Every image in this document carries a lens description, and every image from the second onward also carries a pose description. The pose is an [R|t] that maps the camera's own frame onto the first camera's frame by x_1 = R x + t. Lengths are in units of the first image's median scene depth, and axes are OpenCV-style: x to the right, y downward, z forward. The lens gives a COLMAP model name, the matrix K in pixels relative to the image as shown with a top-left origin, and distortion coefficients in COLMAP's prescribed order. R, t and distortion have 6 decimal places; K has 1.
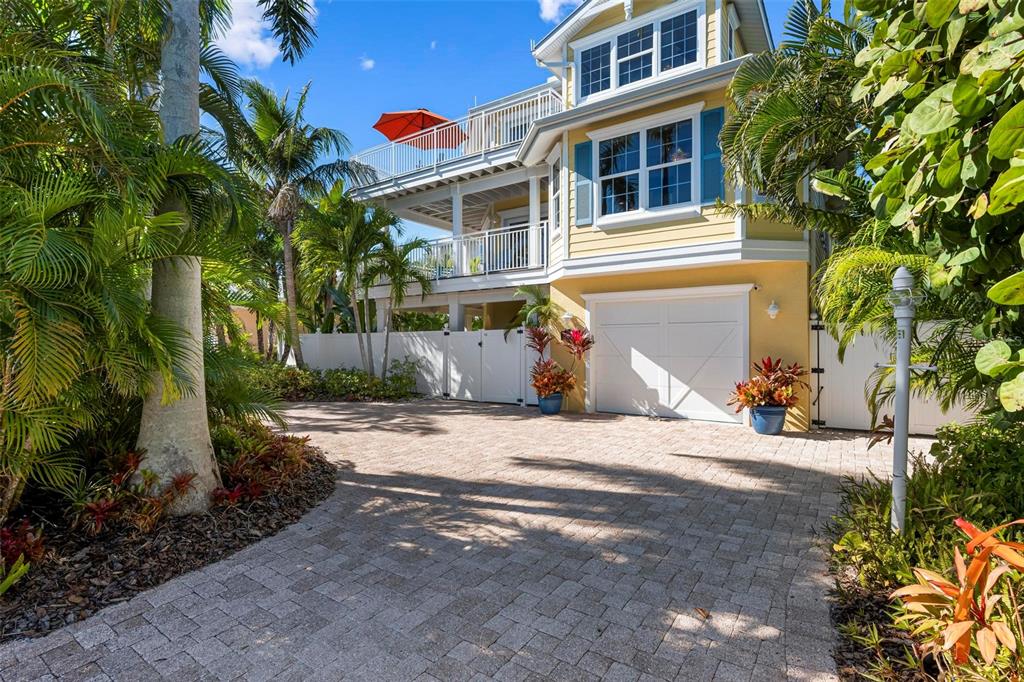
lens RADIAL K [[487.0, 0, 514.6], [0, 487.0, 344.0], [0, 0, 1]] dist [-0.004039, 0.001393]
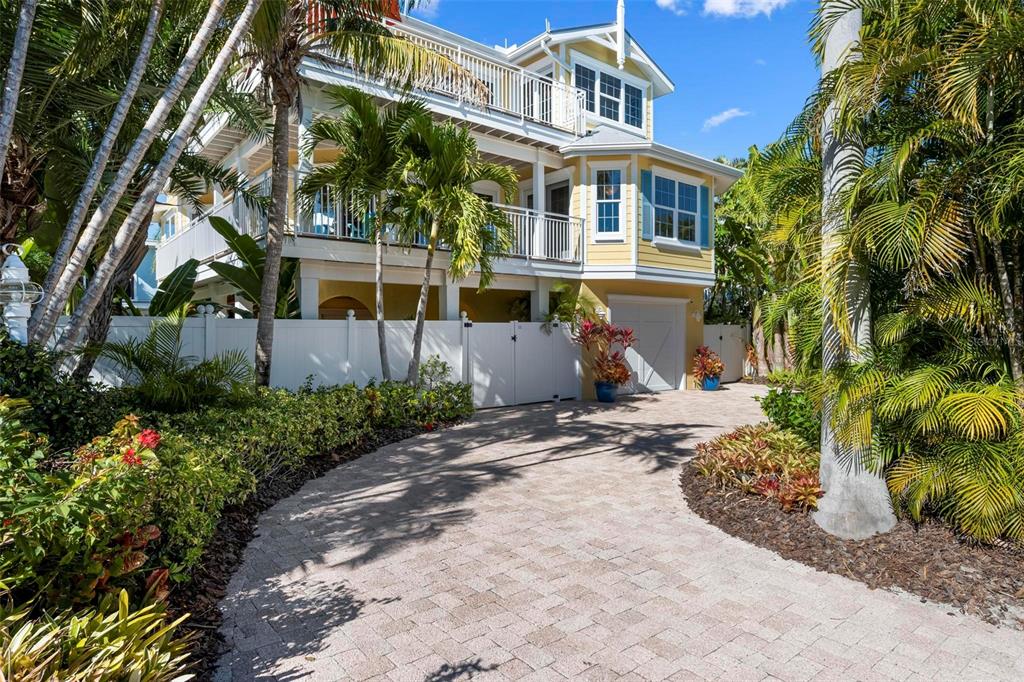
lens RADIAL K [[591.7, 0, 511.1], [0, 591.7, 345.8], [0, 0, 1]] dist [-0.002102, -0.001106]
pose [[0.283121, -0.018990, 0.958896, -1.252214], [0.000600, 0.999807, 0.019623, -0.008583], [-0.959084, -0.004980, 0.283078, 0.831114]]
